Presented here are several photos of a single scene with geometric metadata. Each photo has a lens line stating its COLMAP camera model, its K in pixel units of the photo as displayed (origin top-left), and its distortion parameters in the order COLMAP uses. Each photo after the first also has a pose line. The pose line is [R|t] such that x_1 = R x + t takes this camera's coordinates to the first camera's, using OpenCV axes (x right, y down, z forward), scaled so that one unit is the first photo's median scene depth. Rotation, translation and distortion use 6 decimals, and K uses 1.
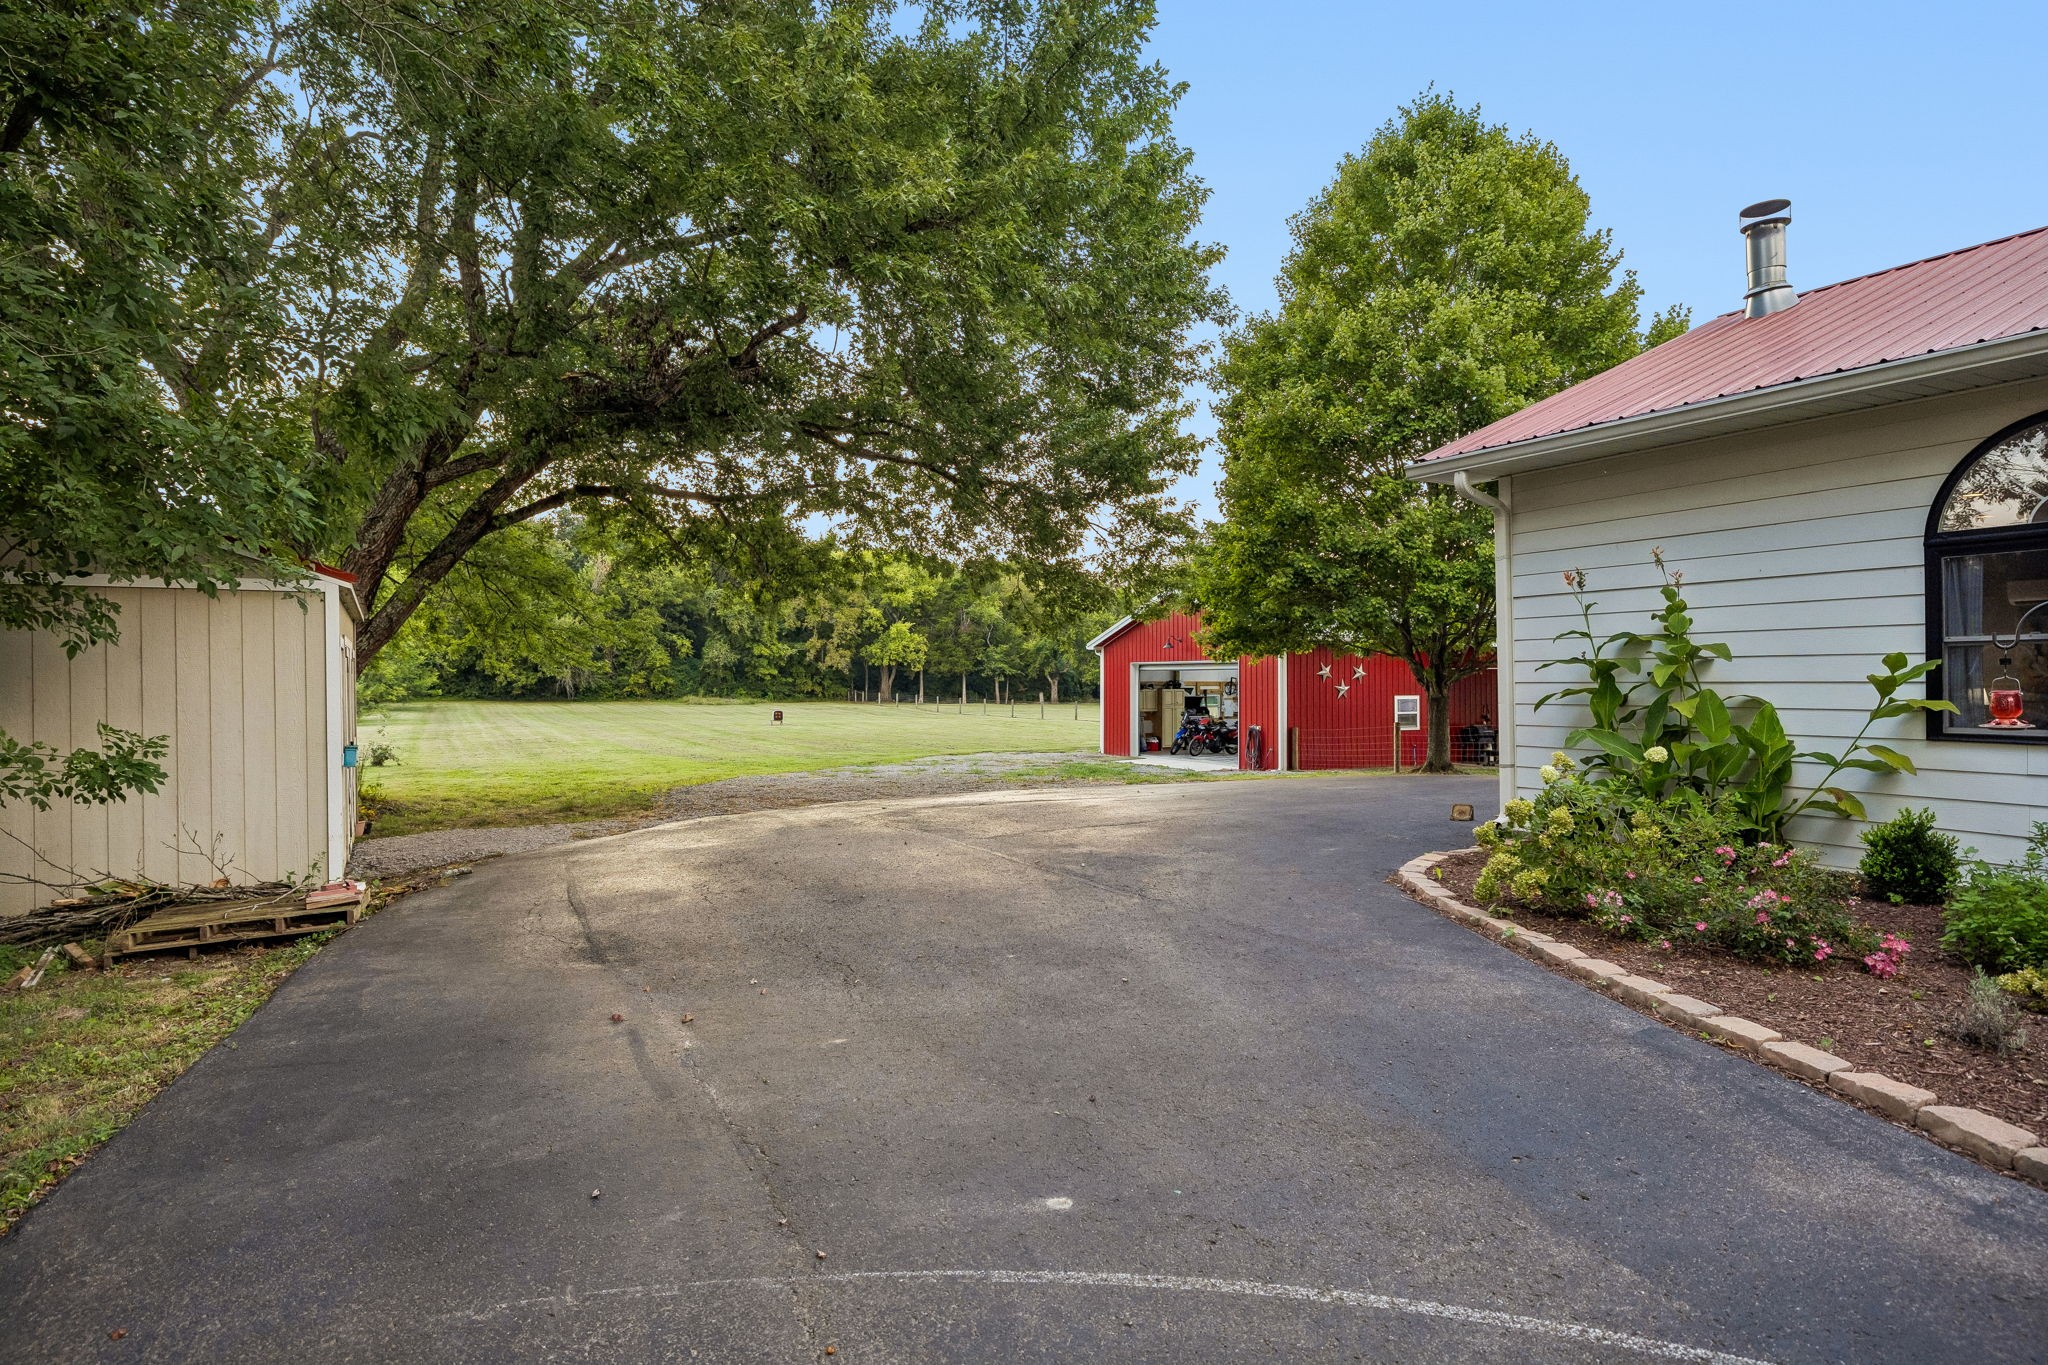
lens RADIAL K [[1017.1, 0, 1031.7], [0, 1017.1, 686.8], [0, 0, 1]] dist [0.000584, 0.001173]
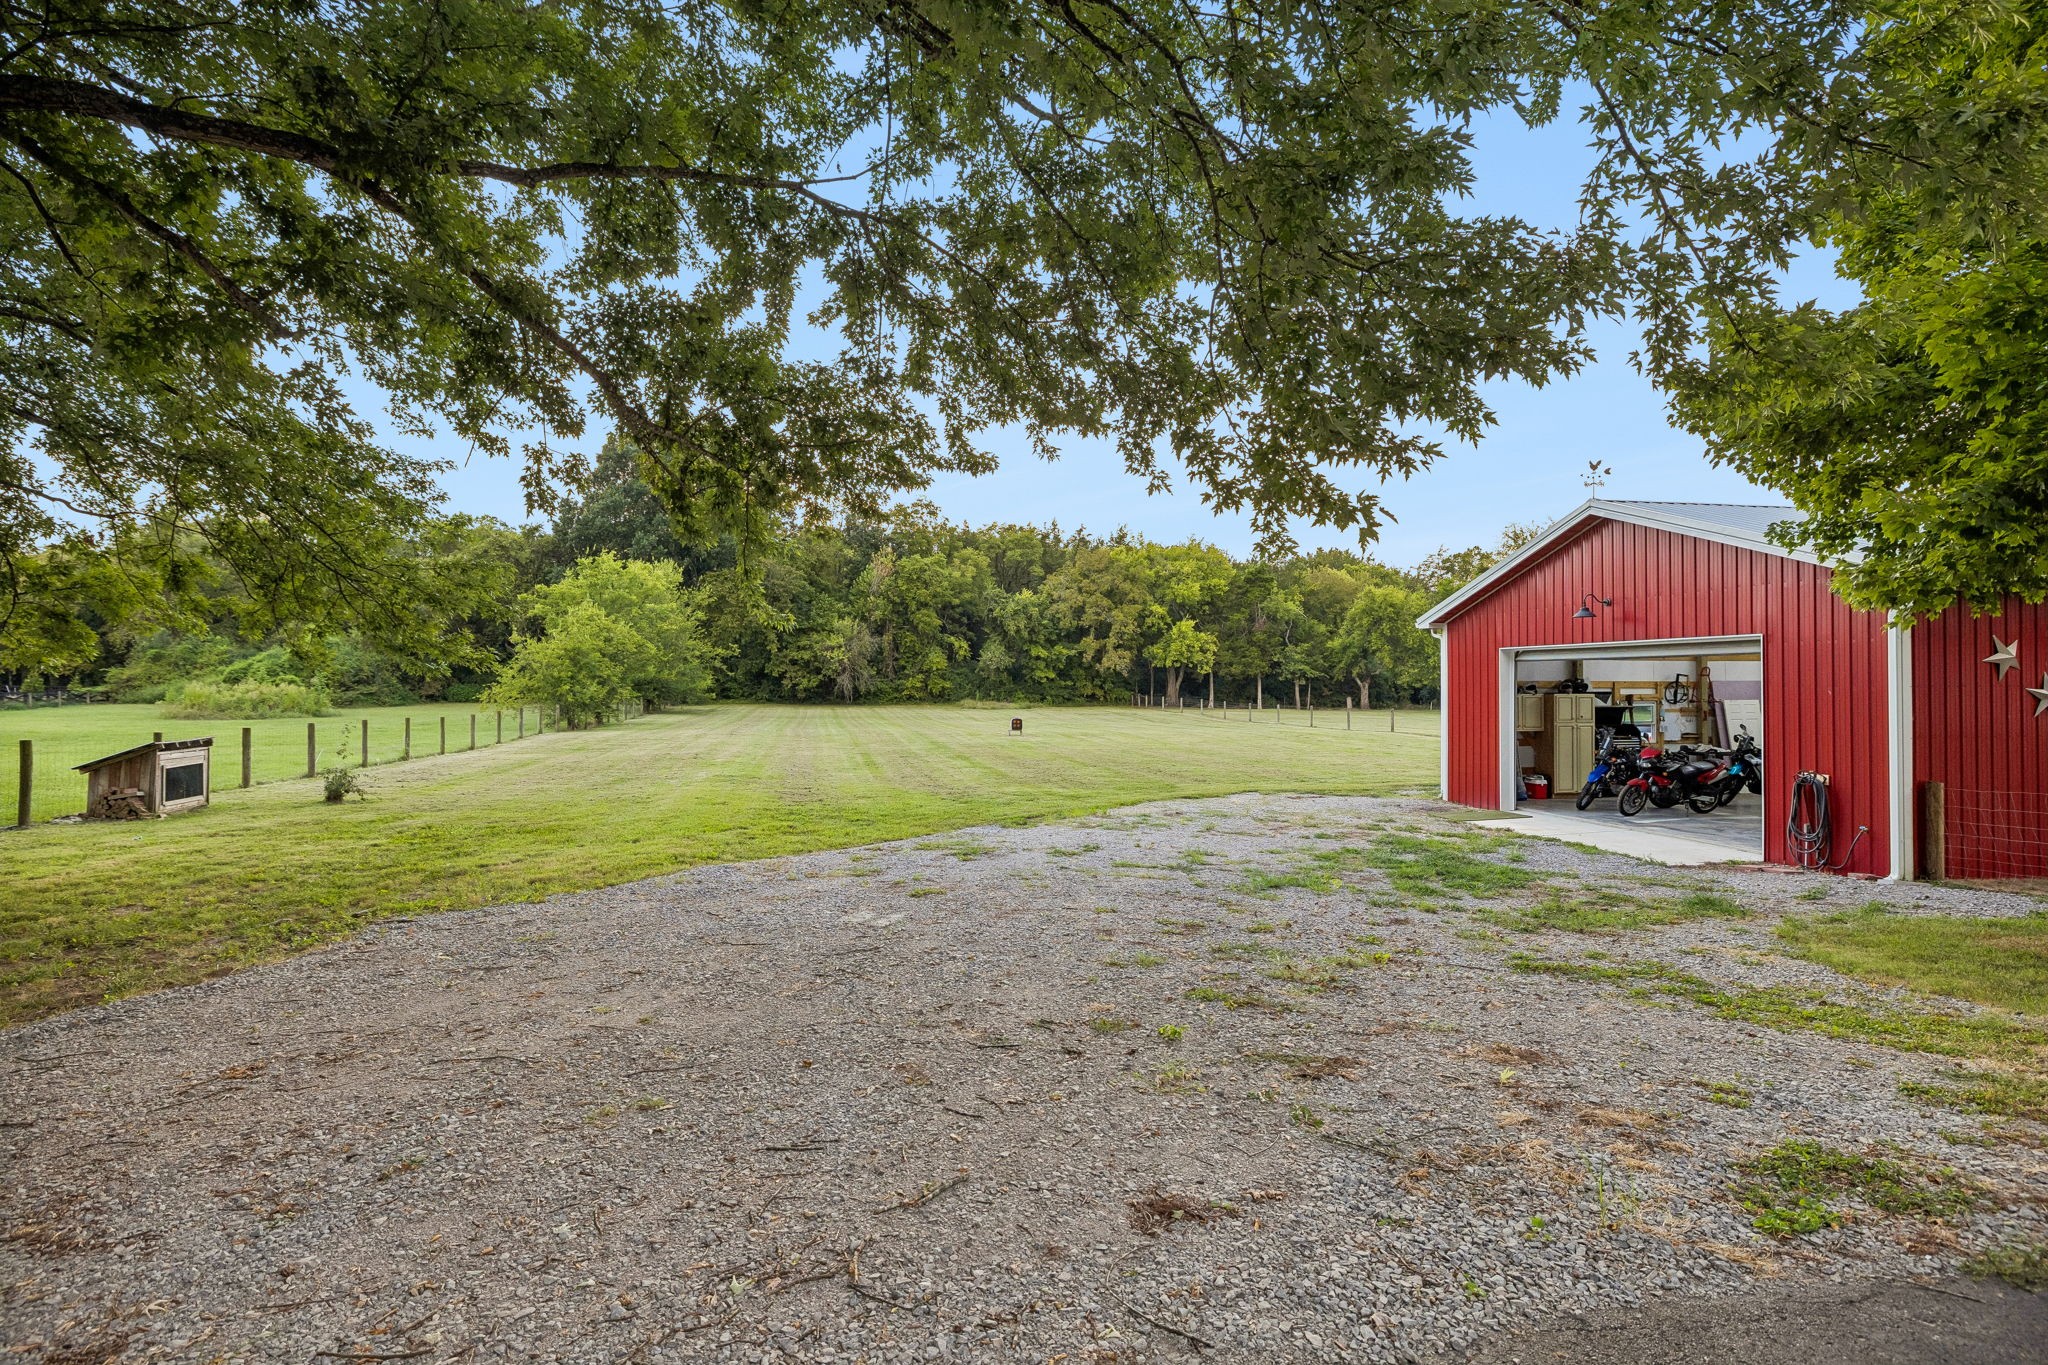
lens RADIAL K [[1017.1, 0, 1027.3], [0, 1017.1, 678.4], [0, 0, 1]] dist [0.000584, 0.001173]
pose [[0.956001, -0.002663, -0.293350, 0.018940], [-0.000847, 0.999930, -0.011838, 0.000984], [0.293361, 0.011566, 0.955932, 0.670504]]
